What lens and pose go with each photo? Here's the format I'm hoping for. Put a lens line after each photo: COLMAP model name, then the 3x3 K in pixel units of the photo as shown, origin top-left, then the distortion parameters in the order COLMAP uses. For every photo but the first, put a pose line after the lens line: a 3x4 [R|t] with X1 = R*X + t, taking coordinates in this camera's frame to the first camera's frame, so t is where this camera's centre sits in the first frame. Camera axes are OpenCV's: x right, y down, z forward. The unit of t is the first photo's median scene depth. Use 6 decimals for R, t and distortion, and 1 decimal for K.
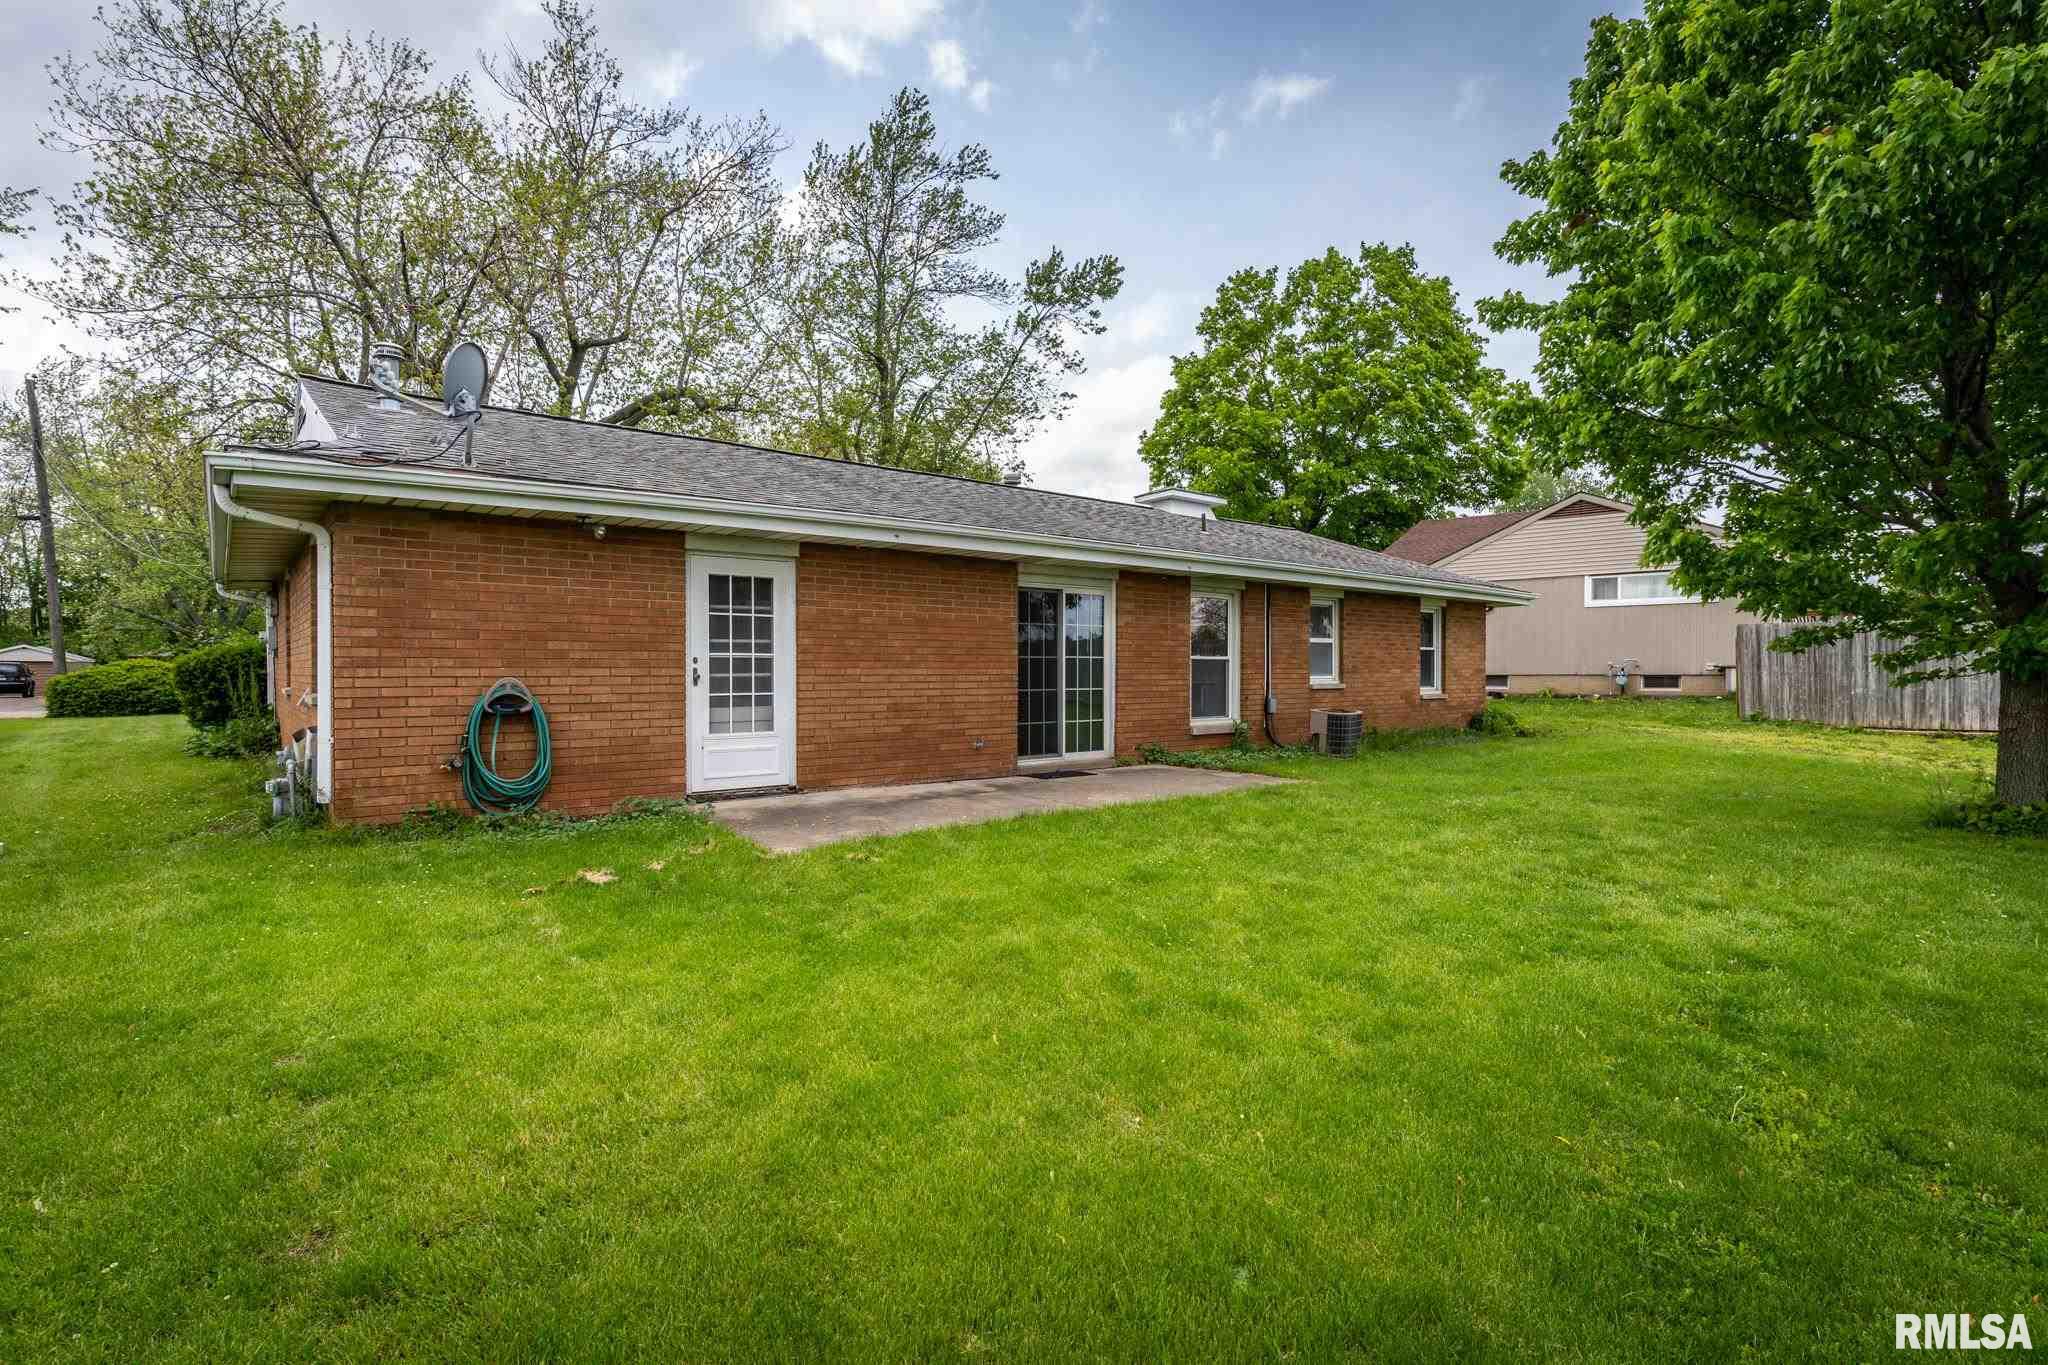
lens RADIAL K [[973.0, 0, 1024.0], [0, 973.0, 682.5], [0, 0, 1]] dist [-0.000959, 0.000071]
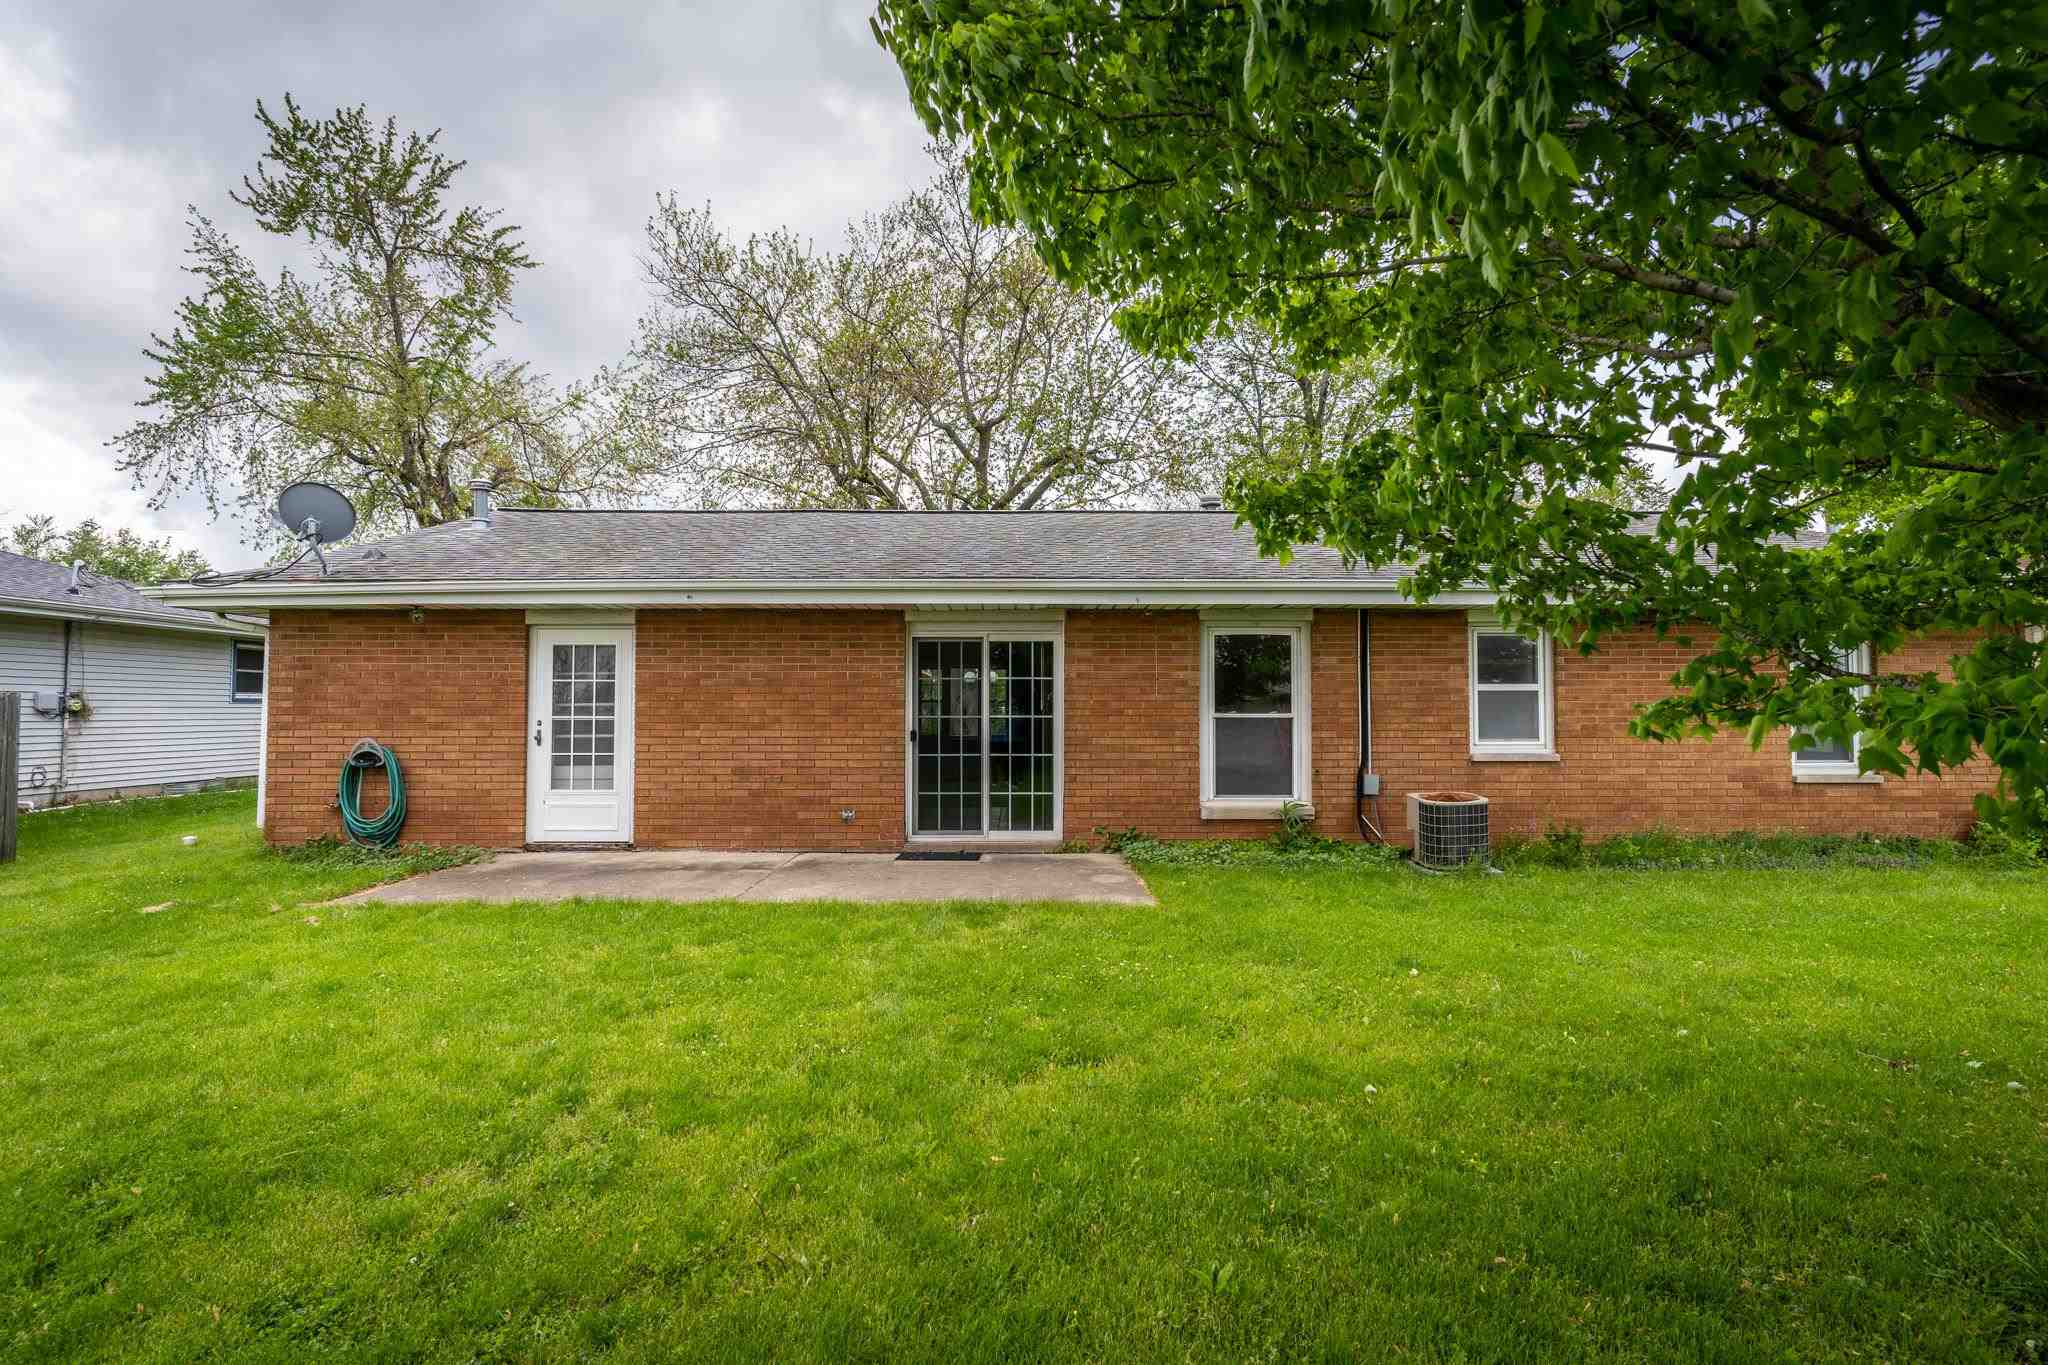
lens RADIAL K [[973.0, 0, 1024.0], [0, 973.0, 682.5], [0, 0, 1]] dist [-0.000959, 0.000071]
pose [[0.778101, -0.016678, -0.627918, 0.763494], [-0.008907, 0.999254, -0.037579, -0.030871], [0.628076, 0.034833, 0.777372, 0.458557]]
